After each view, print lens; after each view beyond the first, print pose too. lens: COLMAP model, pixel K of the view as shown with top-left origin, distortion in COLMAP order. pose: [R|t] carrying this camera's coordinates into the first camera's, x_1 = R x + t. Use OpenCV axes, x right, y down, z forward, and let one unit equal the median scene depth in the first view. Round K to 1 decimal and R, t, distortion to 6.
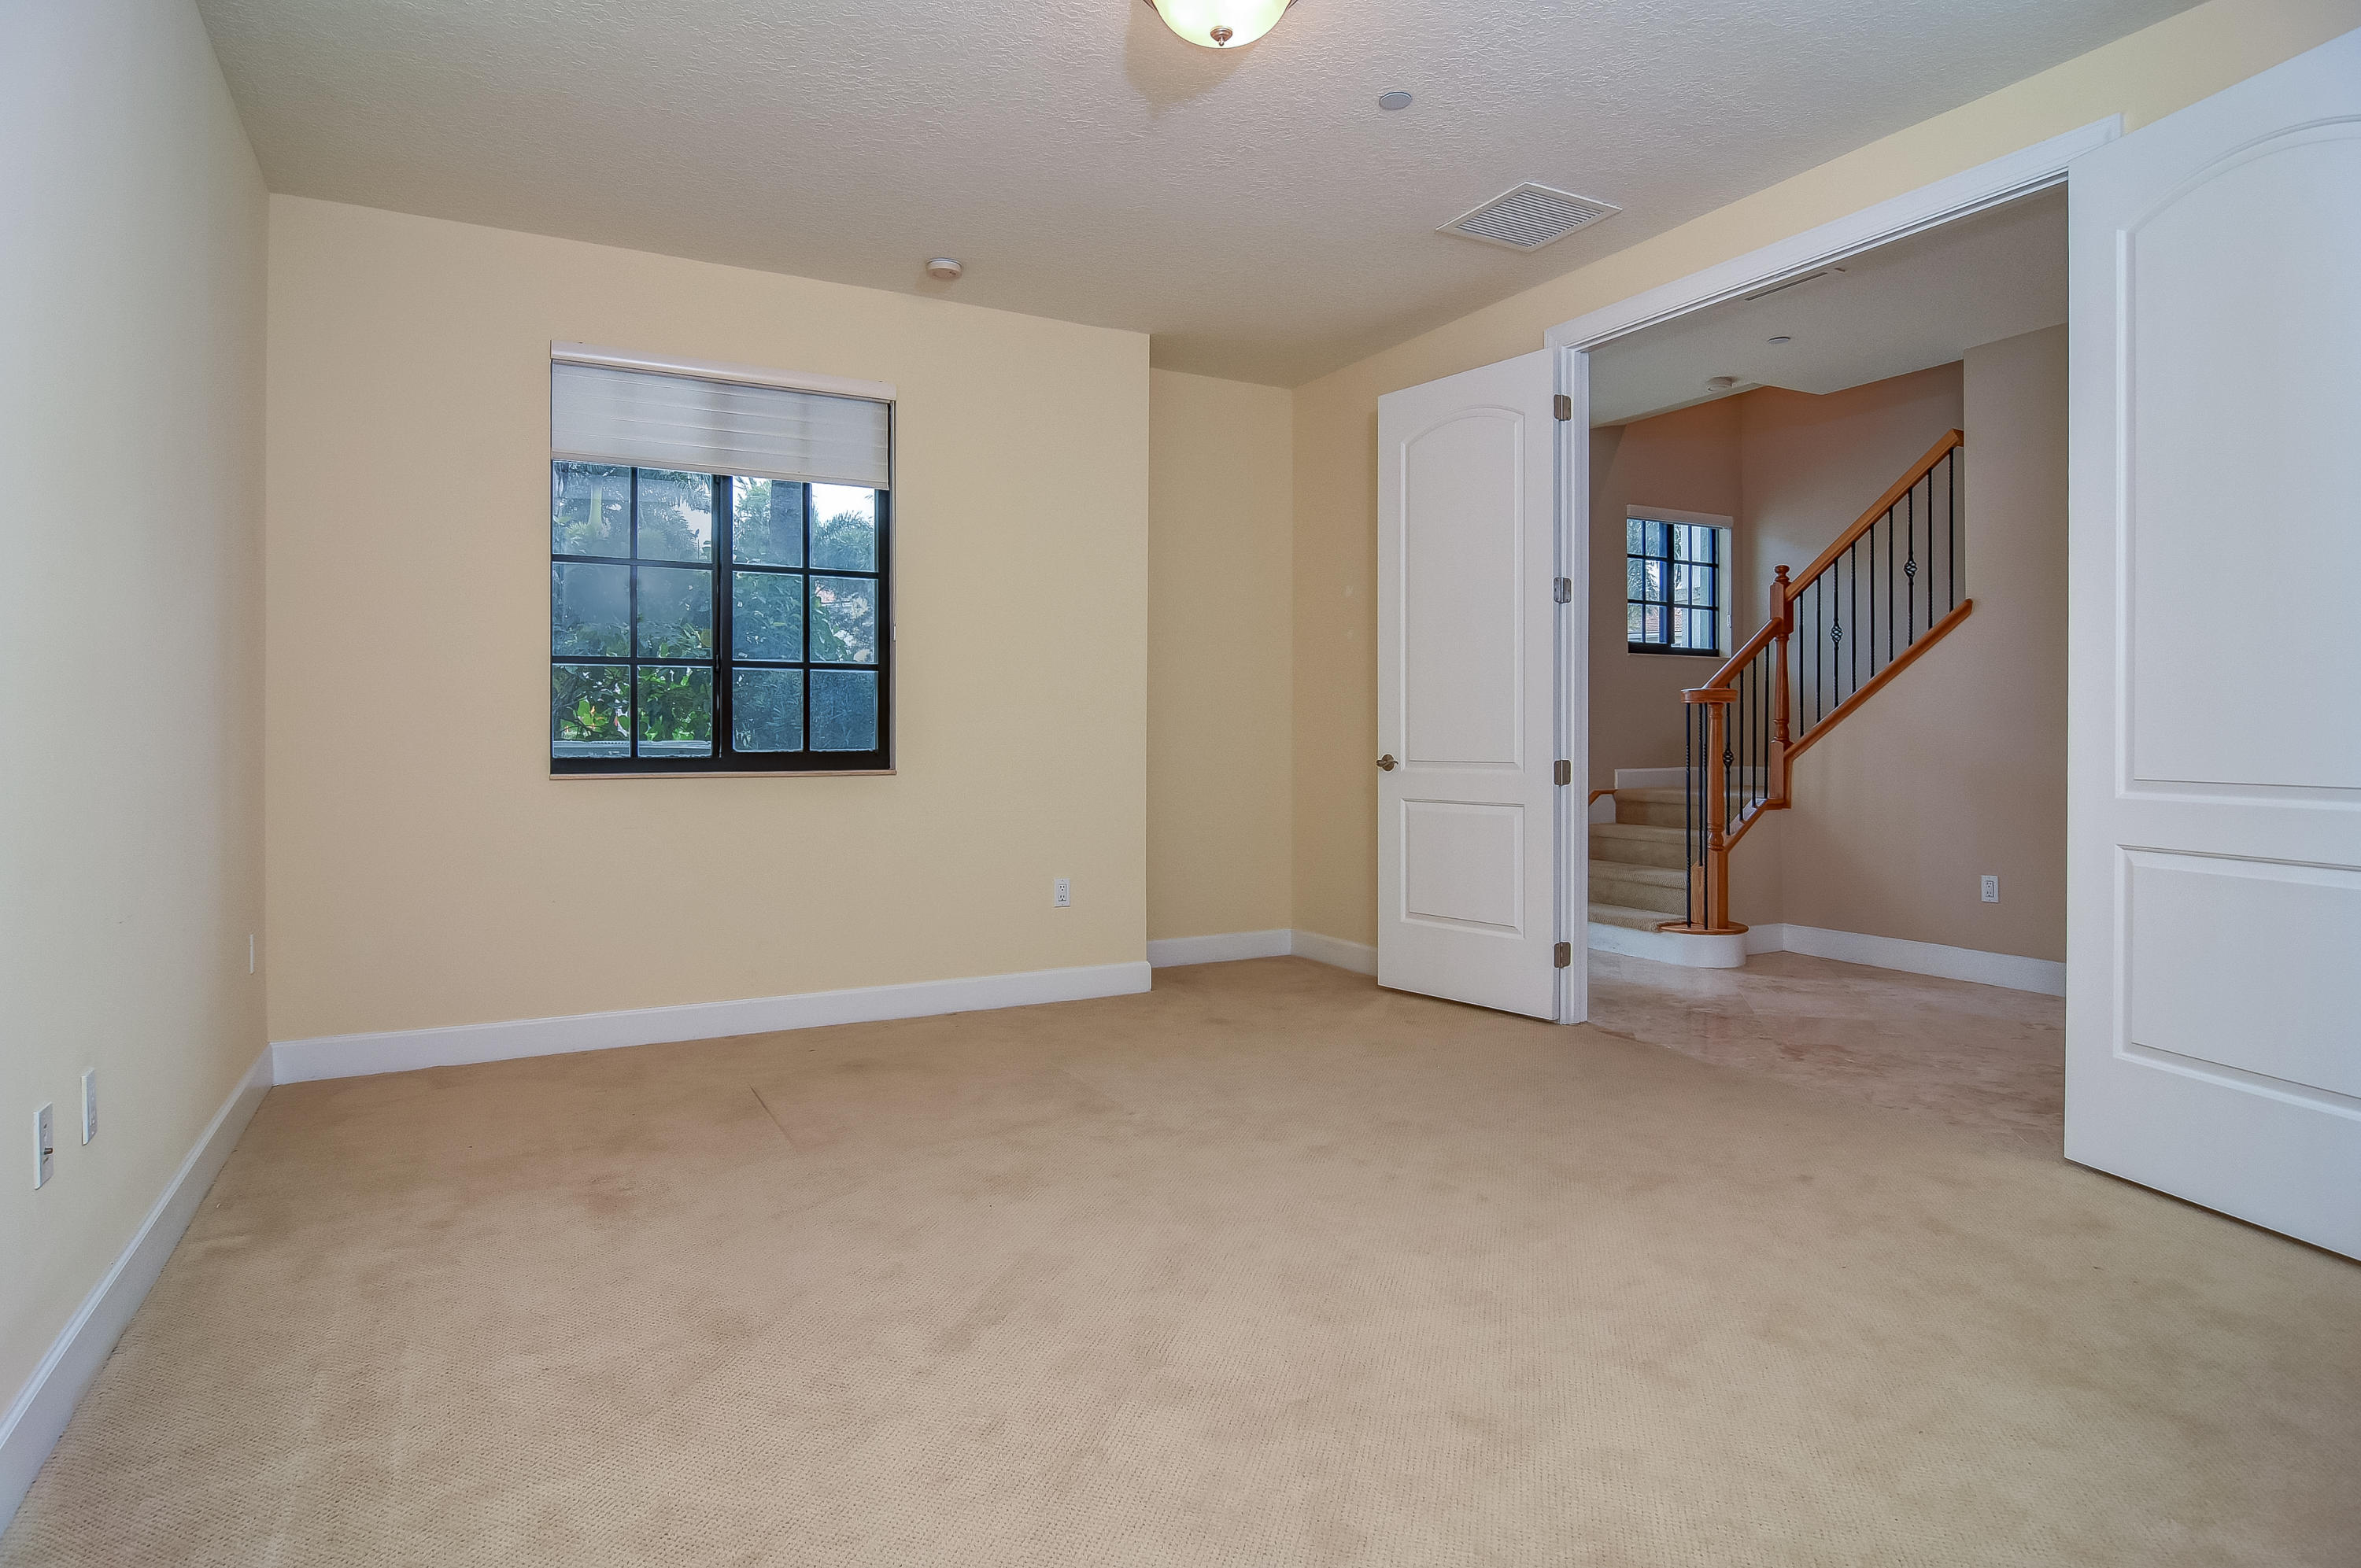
lens RADIAL K [[1310.3, 0, 1189.6], [0, 1310.3, 735.4], [0, 0, 1]] dist [-0.023709, -0.001491]
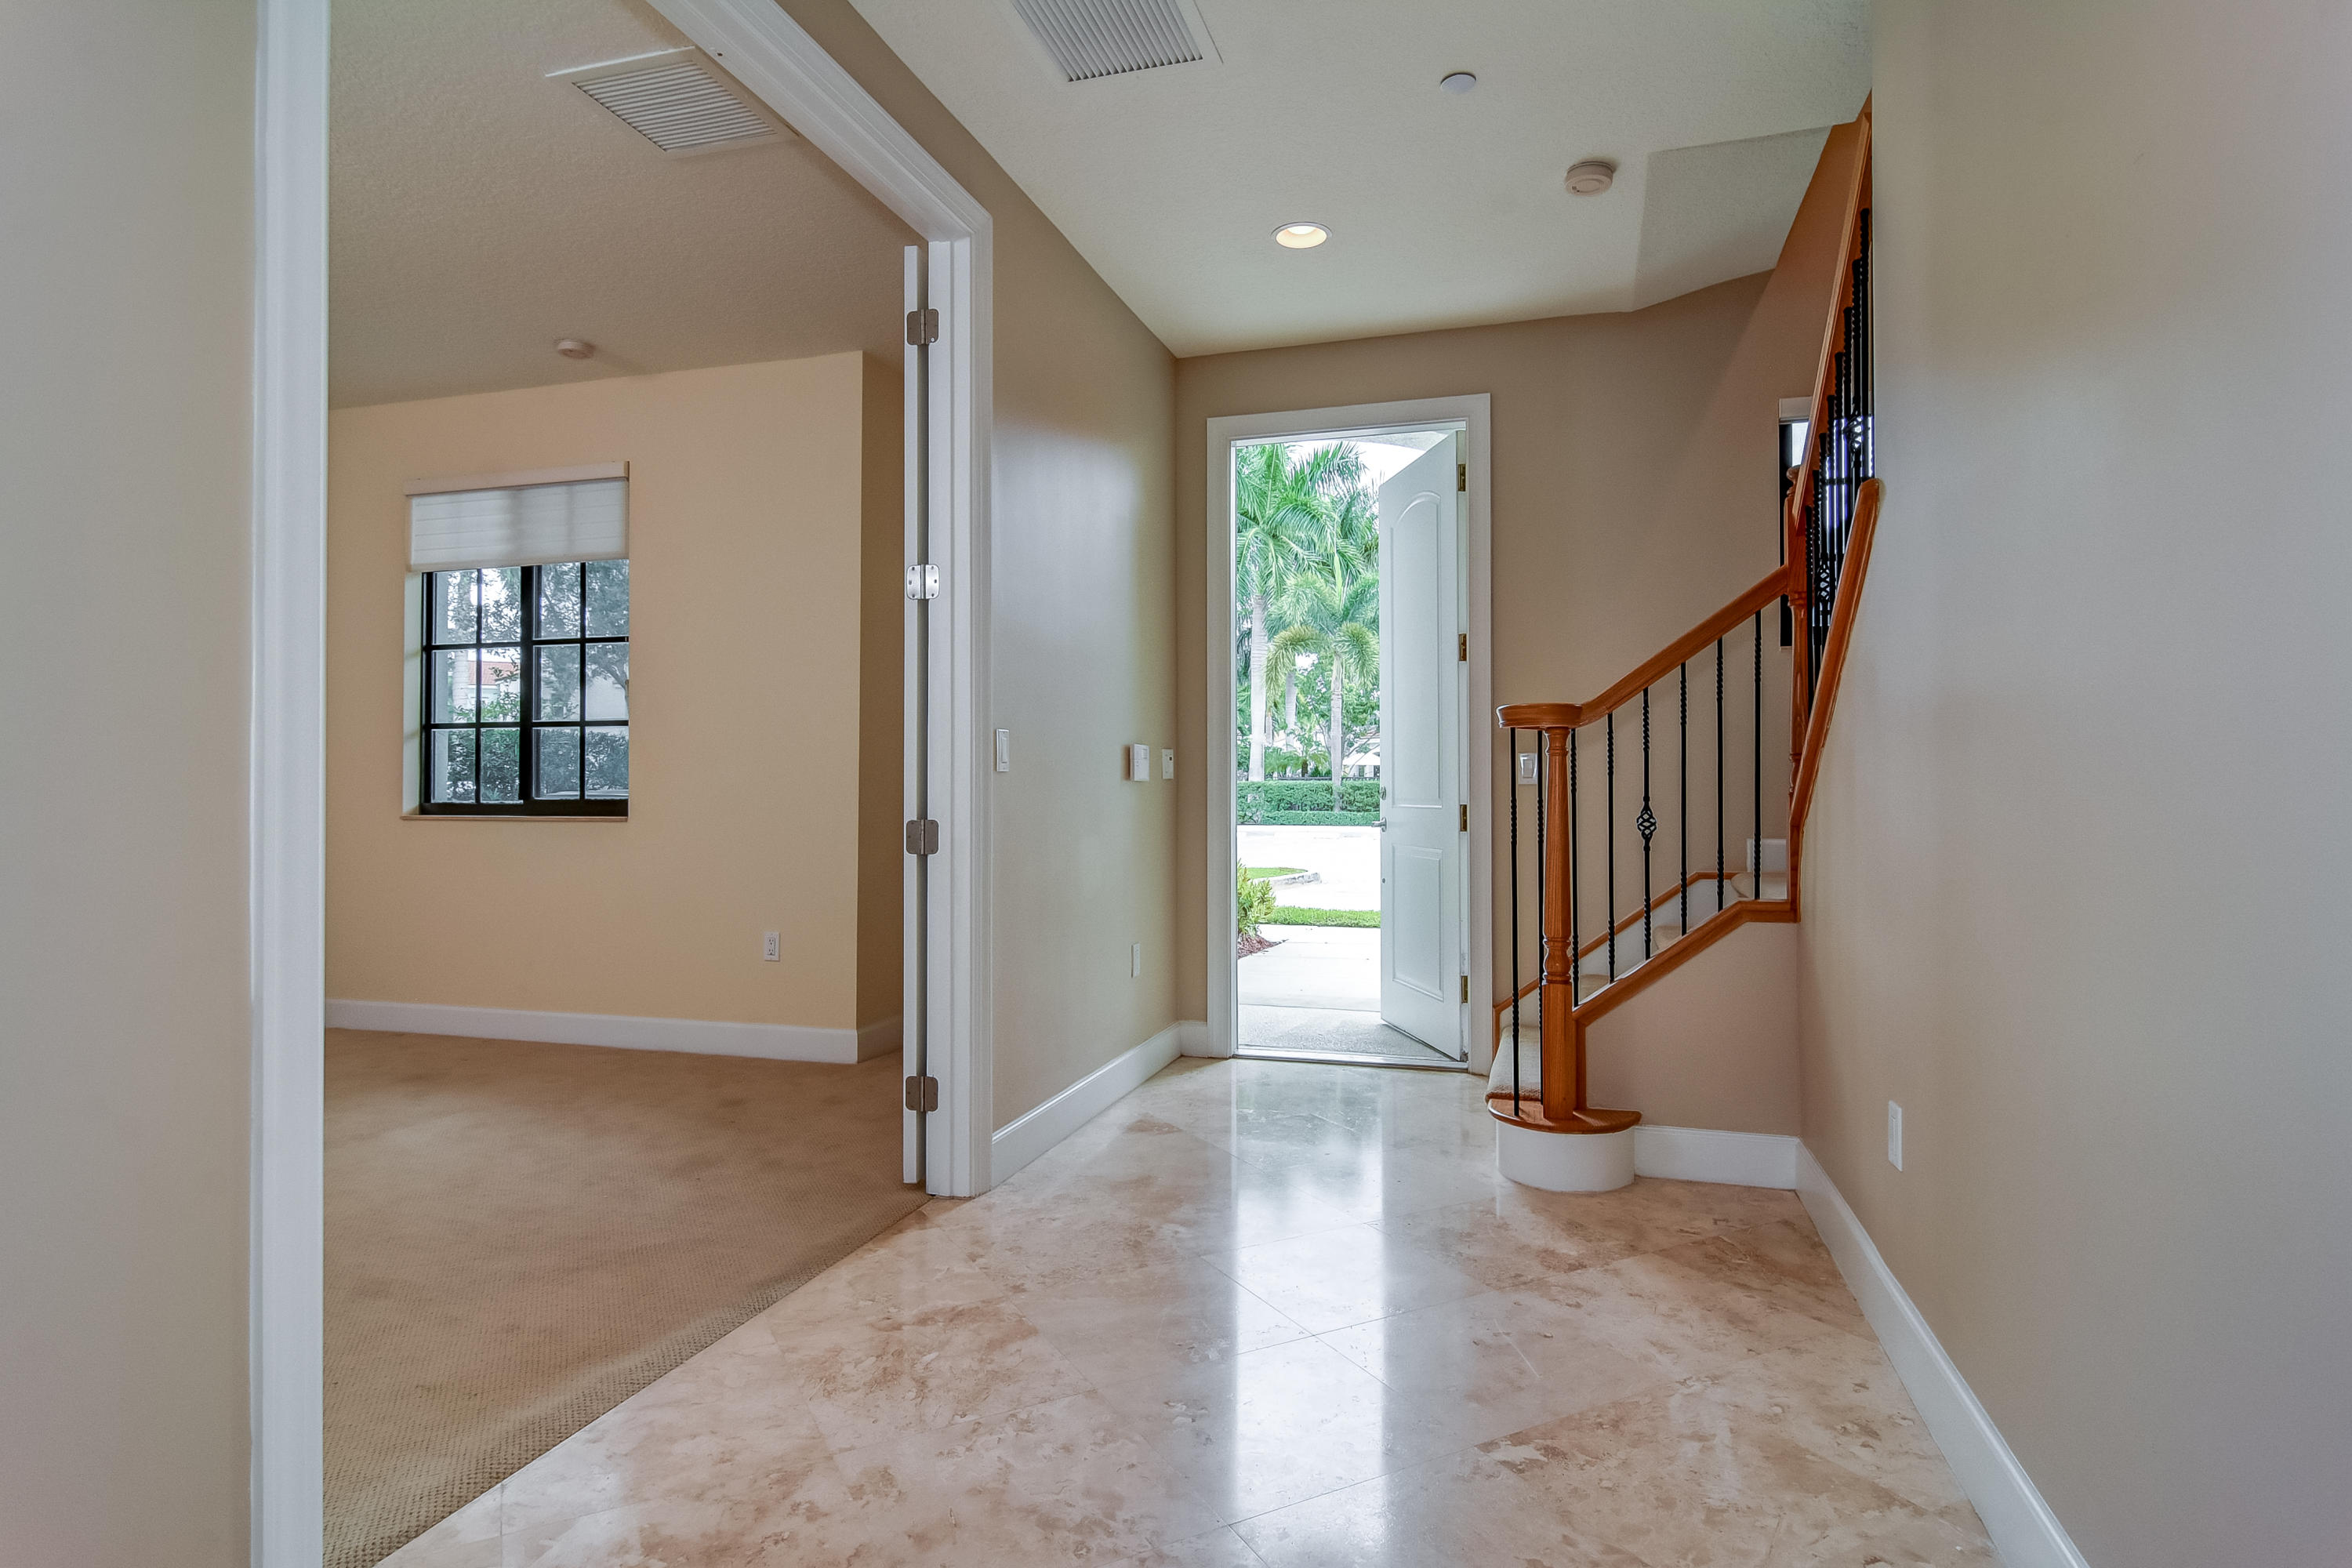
lens RADIAL K [[1297.5, 0, 1176.0], [0, 1297.5, 784.0], [0, 0, 1]] dist [0.000238, -0.000415]
pose [[0.699550, -0.003458, -0.714575, 0.681511], [0.000914, 0.999992, -0.003944, 0.002592], [0.714583, 0.002106, 0.699548, 0.458739]]
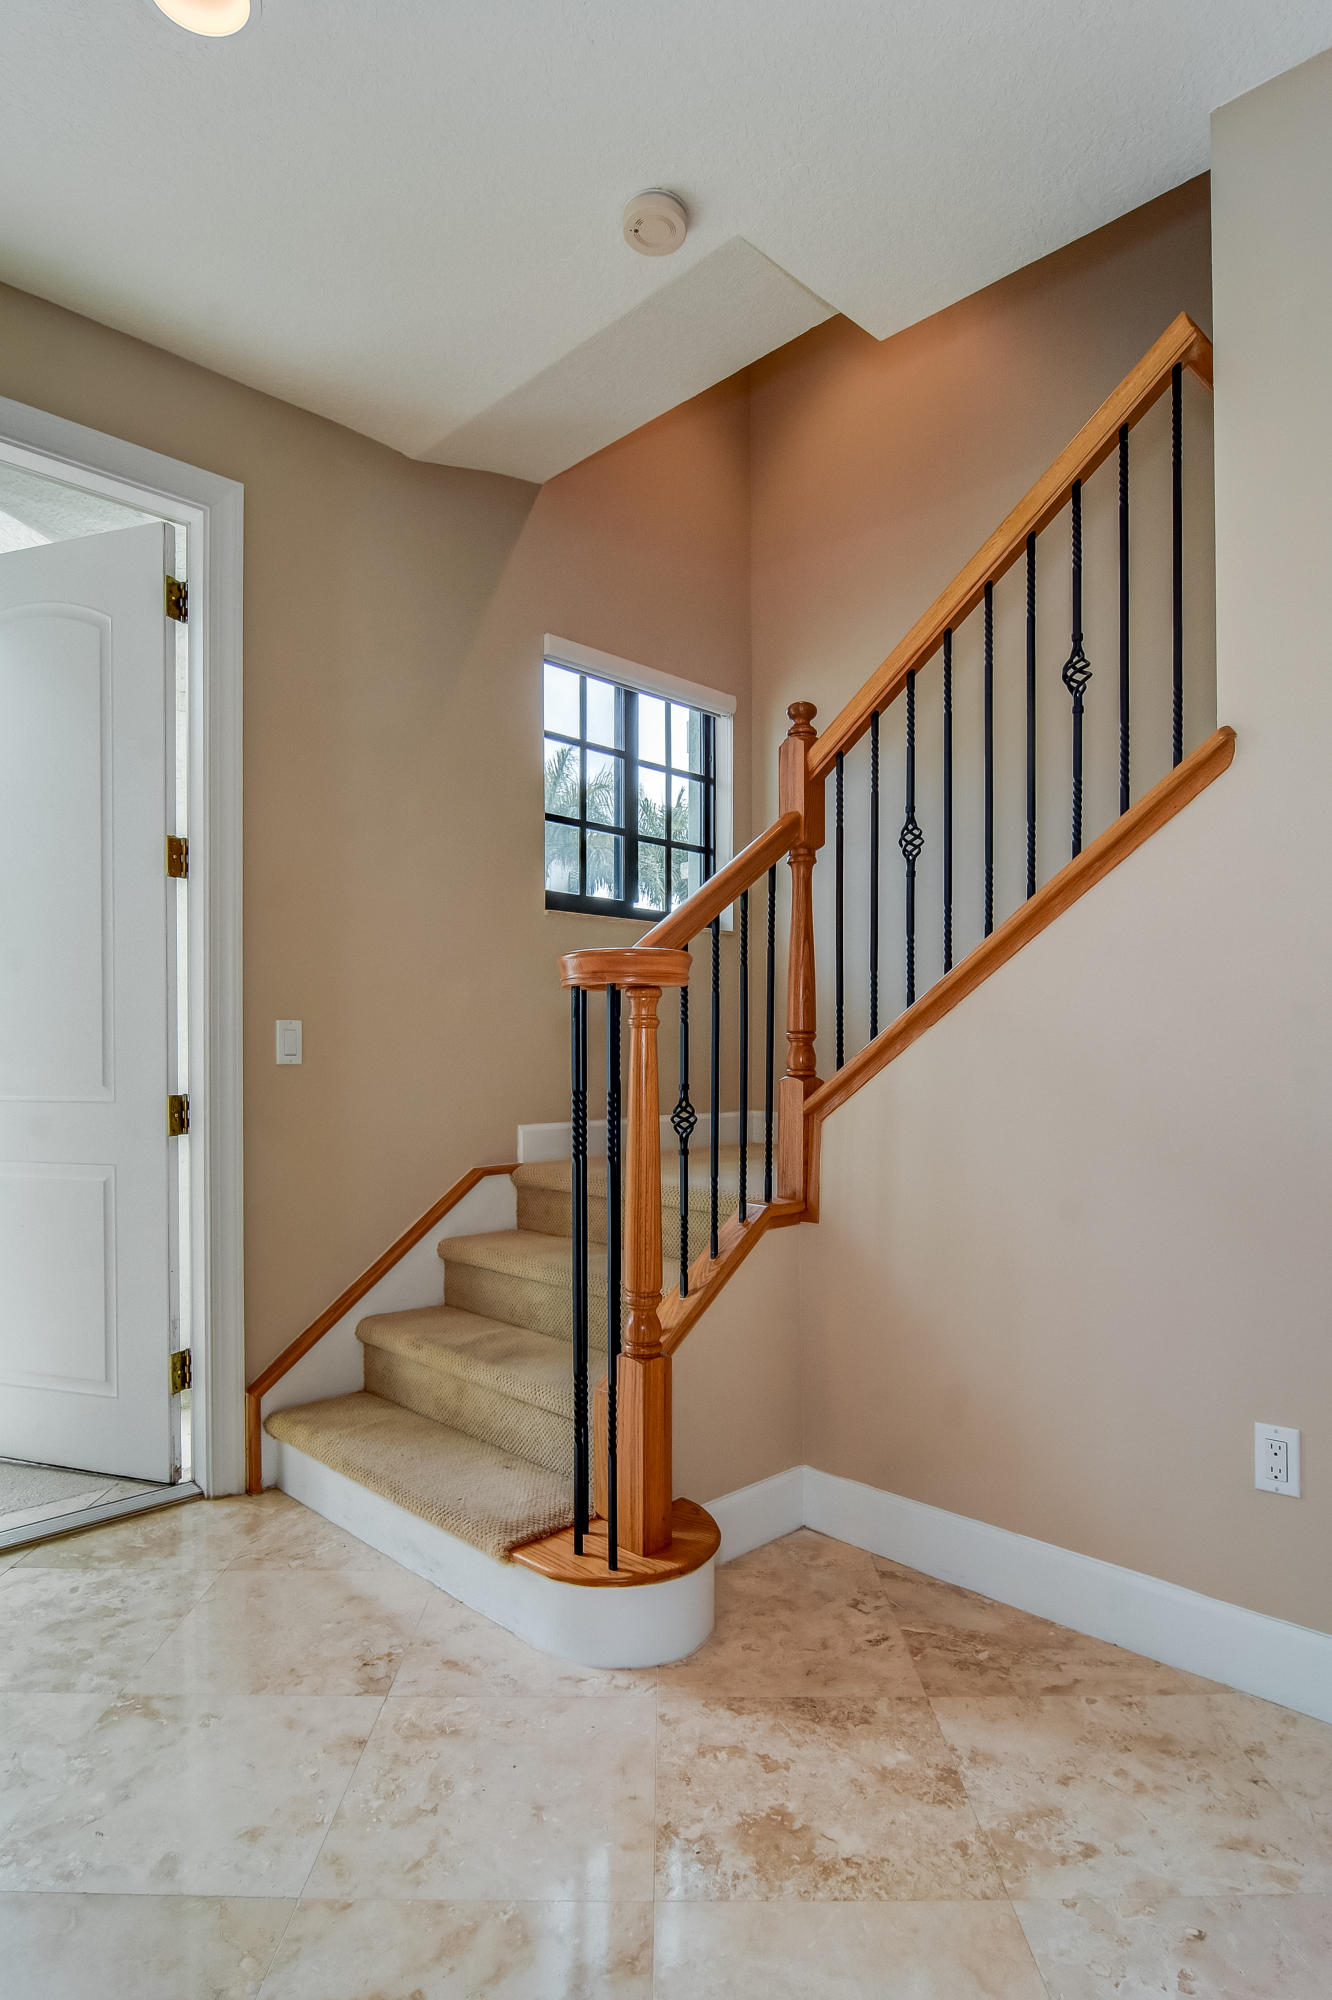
lens RADIAL K [[1110.1, 0, 695.9], [0, 1110.1, 1071.6], [0, 0, 1]] dist [-0.023709, -0.001491]
pose [[0.954088, -0.002907, 0.299512, 0.308229], [-0.001216, 0.999907, 0.013579, -0.003500], [-0.299524, -0.013320, 0.953996, 0.650808]]
